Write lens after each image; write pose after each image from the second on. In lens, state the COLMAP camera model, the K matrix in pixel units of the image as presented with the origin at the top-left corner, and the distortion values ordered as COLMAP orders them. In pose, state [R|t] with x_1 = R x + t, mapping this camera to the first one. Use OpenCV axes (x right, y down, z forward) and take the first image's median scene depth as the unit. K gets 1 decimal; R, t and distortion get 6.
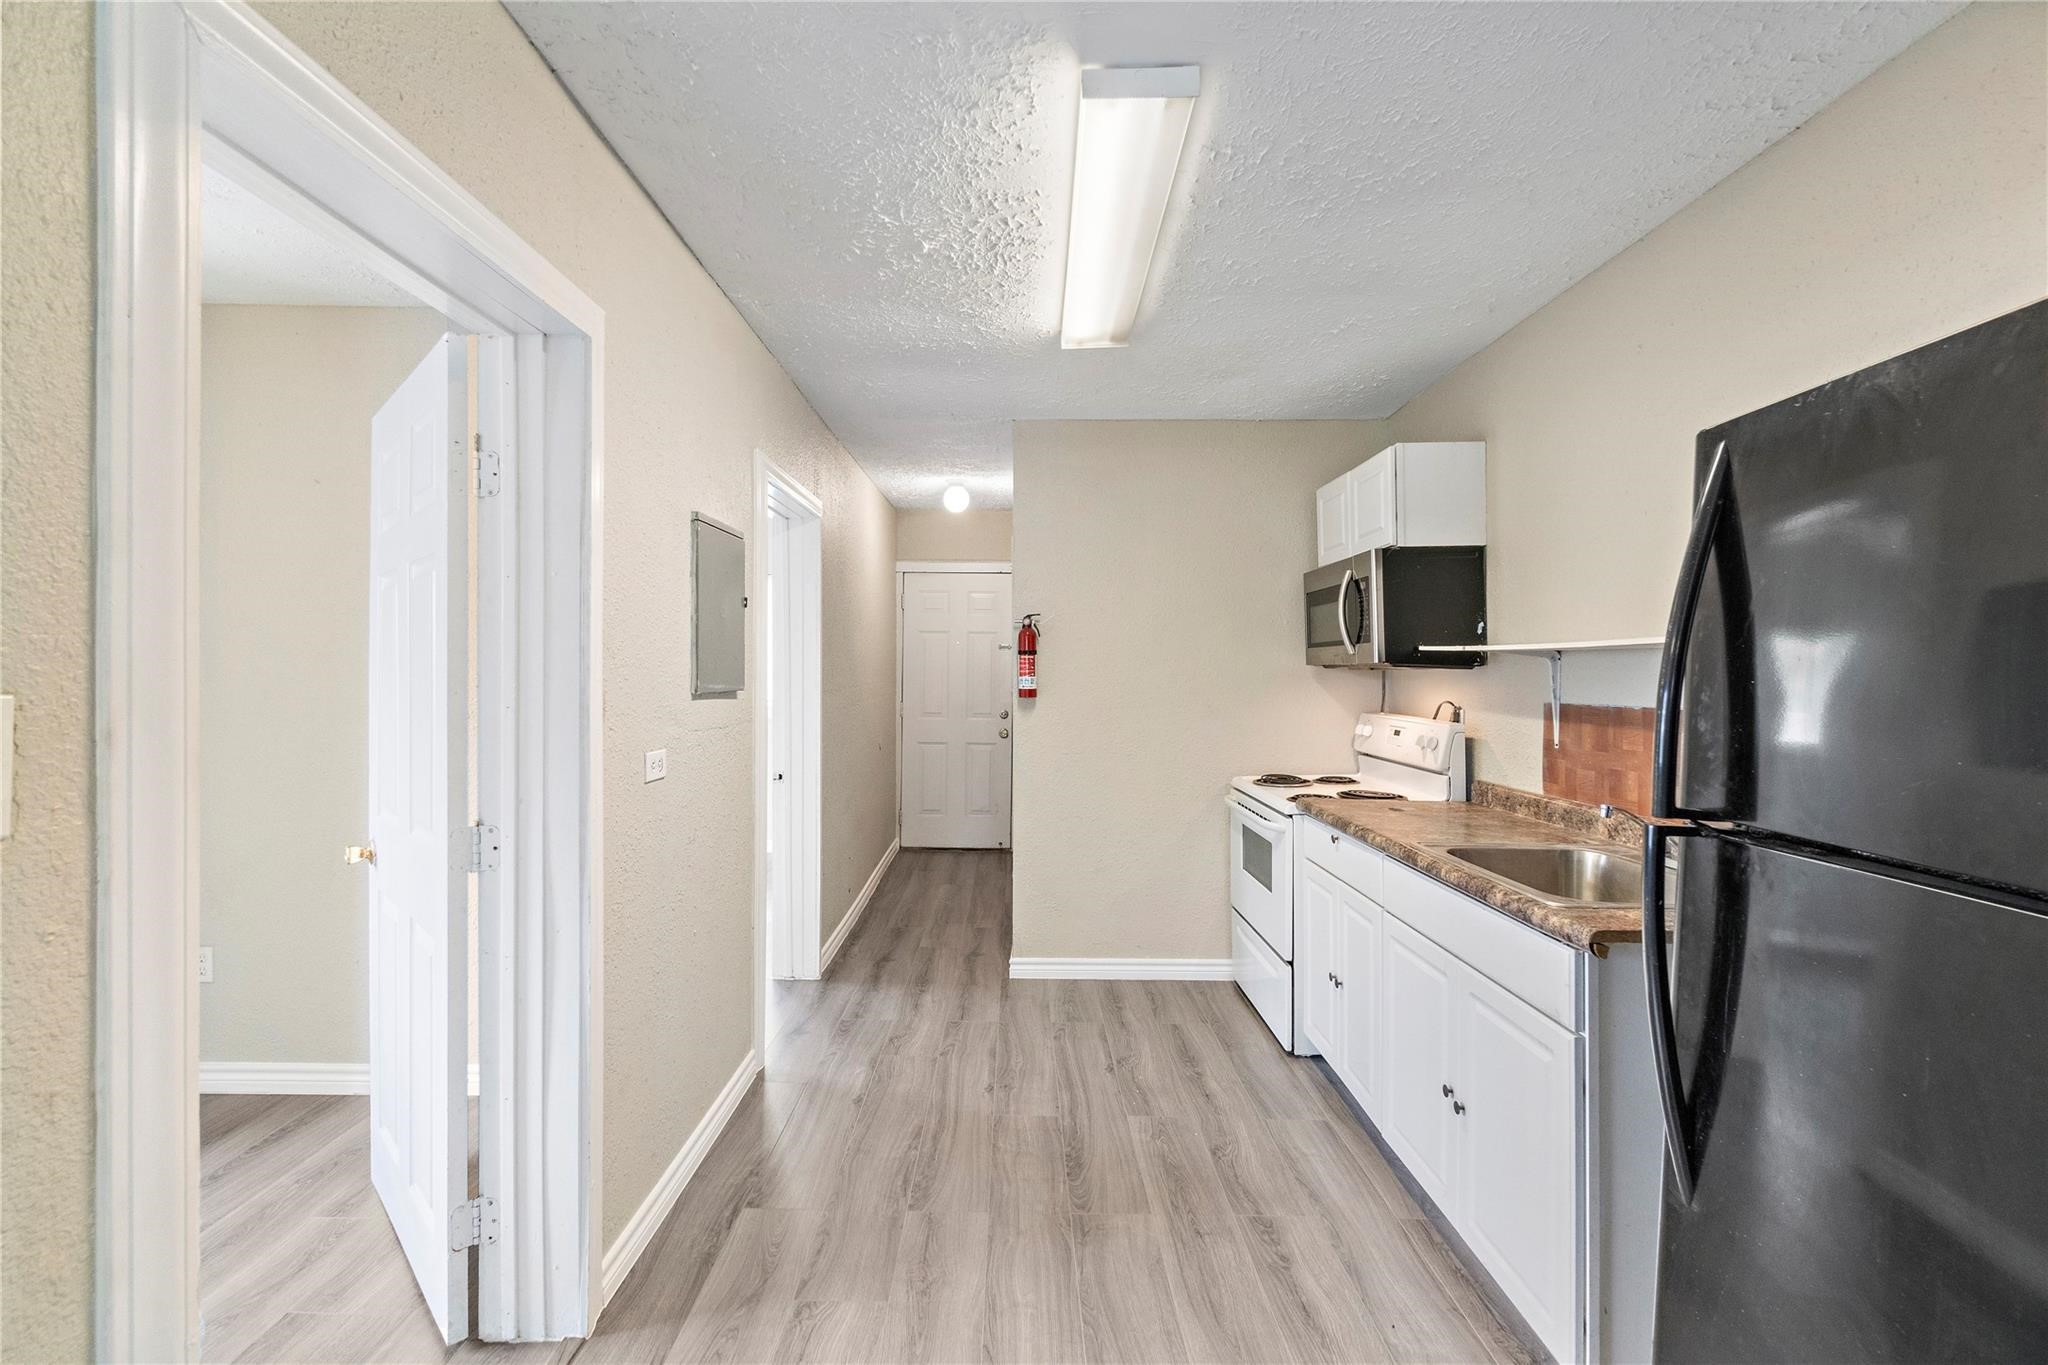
lens RADIAL K [[874.5, 0, 1017.8], [0, 874.5, 669.5], [0, 0, 1]] dist [-0.001048, 0.000091]
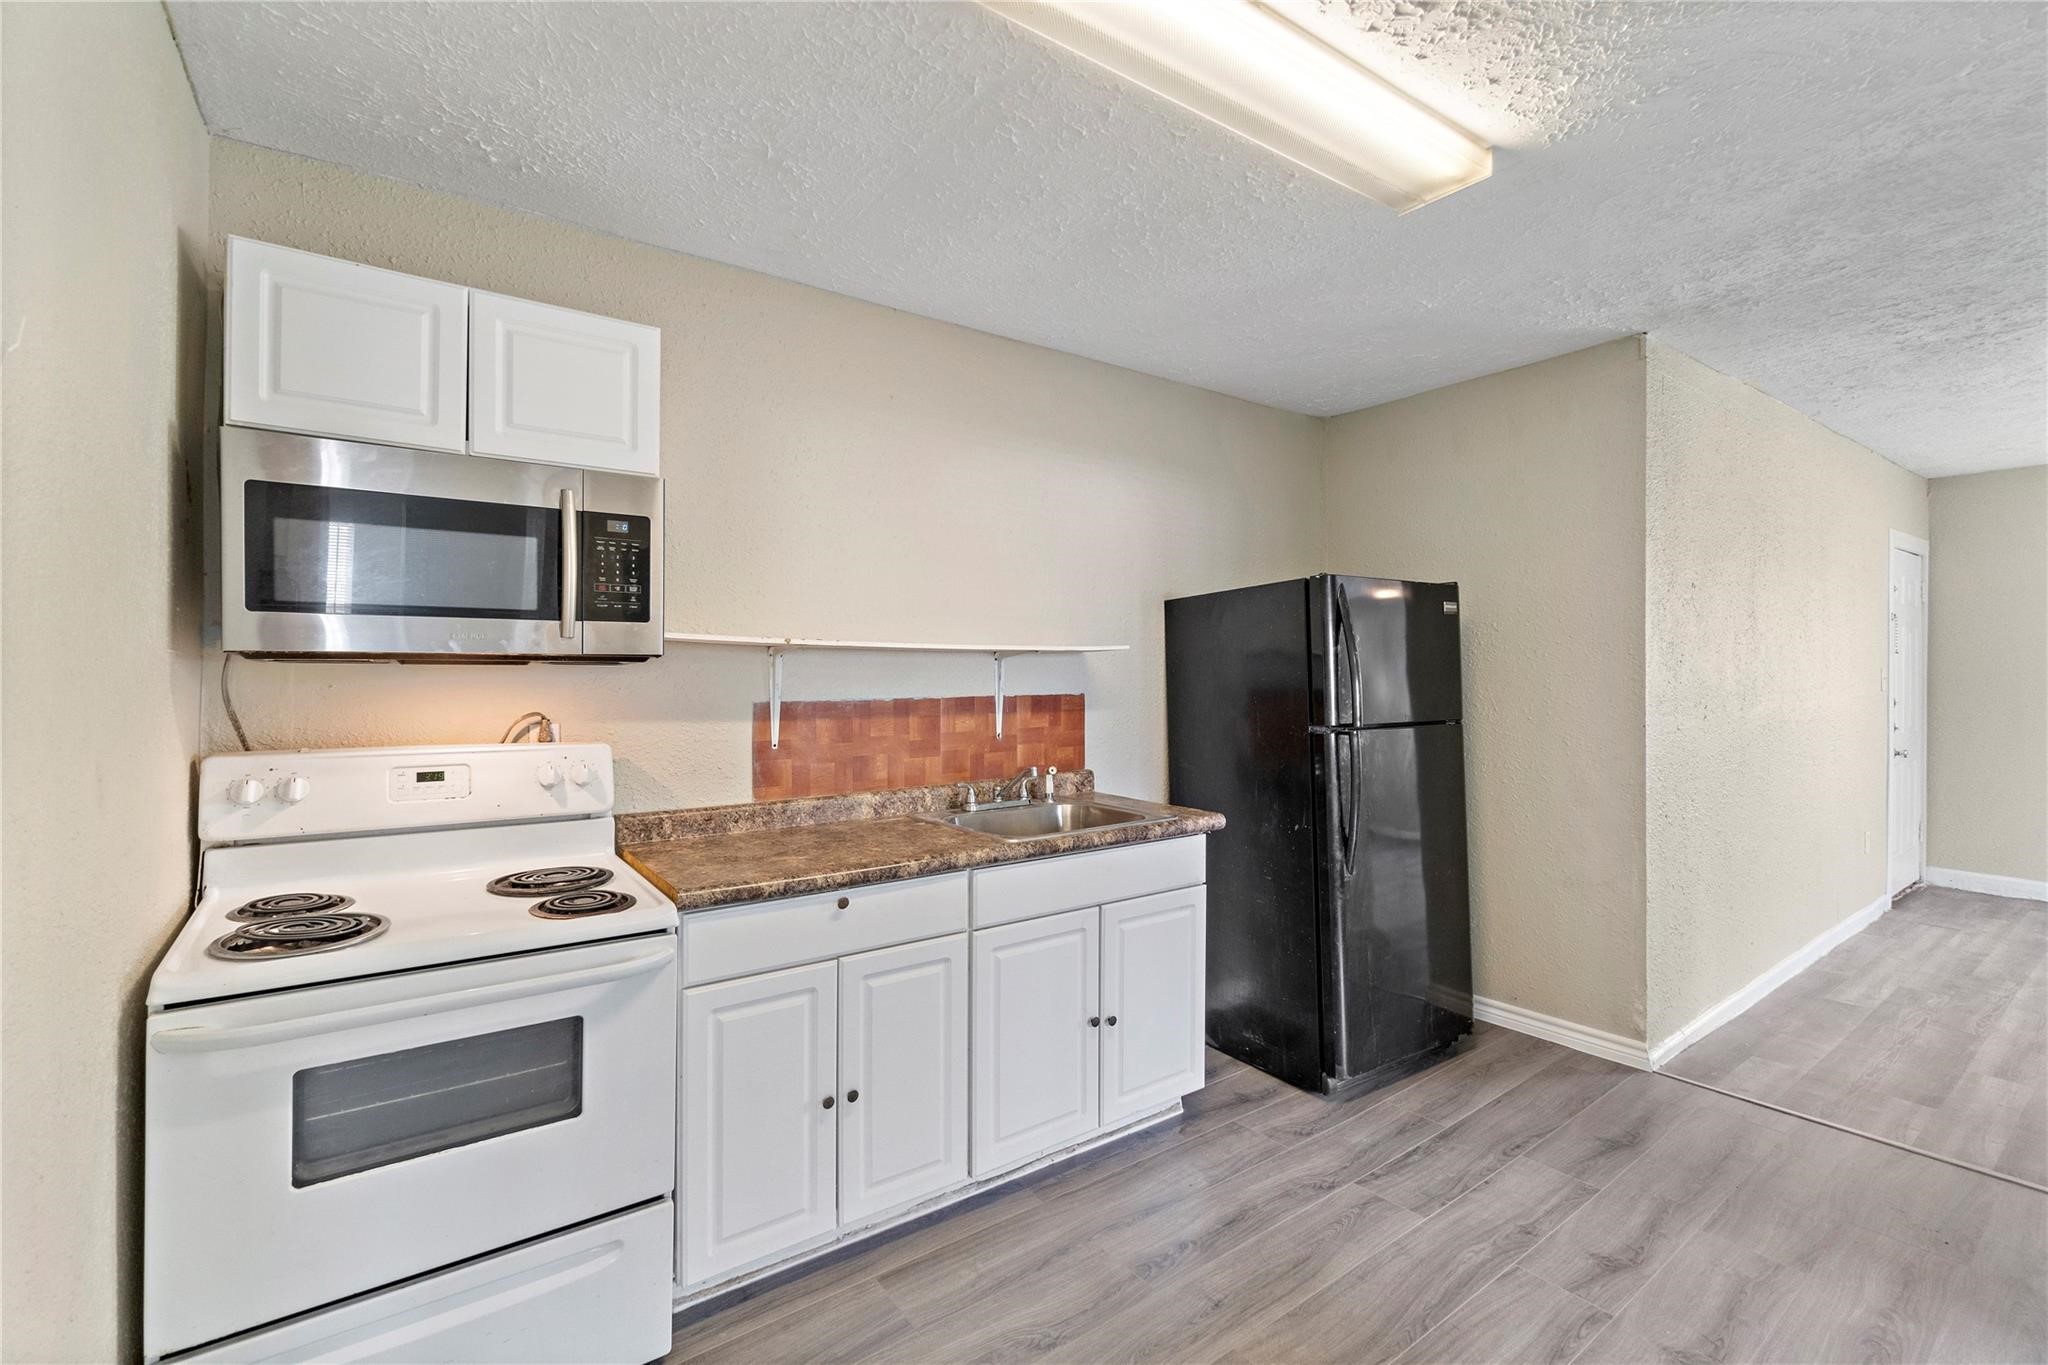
lens RADIAL K [[874.5, 0, 1017.8], [0, 874.5, 669.5], [0, 0, 1]] dist [-0.001048, 0.000091]
pose [[-0.576531, -0.003731, 0.817067, -0.317058], [-0.004498, 0.999989, 0.001392, 0.000990], [-0.817063, -0.002873, -0.576541, 1.338989]]
